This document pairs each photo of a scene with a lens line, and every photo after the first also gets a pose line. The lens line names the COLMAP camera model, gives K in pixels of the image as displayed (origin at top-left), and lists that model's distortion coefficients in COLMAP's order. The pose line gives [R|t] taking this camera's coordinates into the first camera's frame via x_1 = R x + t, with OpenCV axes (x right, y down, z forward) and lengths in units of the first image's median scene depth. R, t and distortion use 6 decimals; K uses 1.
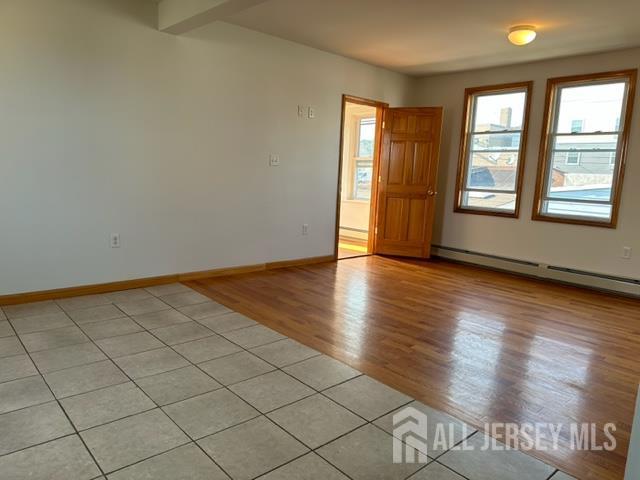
lens RADIAL K [[448.1, 0, 320.0], [0, 448.1, 240.0], [0, 0, 1]] dist [0.121020, -0.196102]
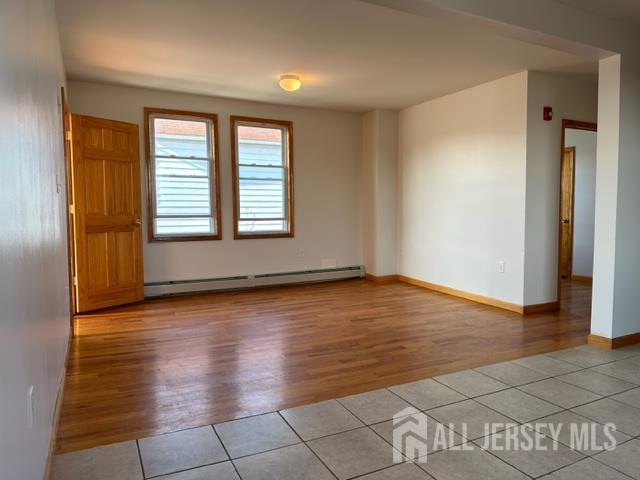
lens RADIAL K [[448.1, 0, 320.0], [0, 448.1, 240.0], [0, 0, 1]] dist [0.121020, -0.196102]
pose [[0.247113, -0.111006, 0.962607, -0.547213], [0.159459, 0.984531, 0.072599, -0.089254], [-0.955776, 0.135556, 0.260992, 0.509487]]
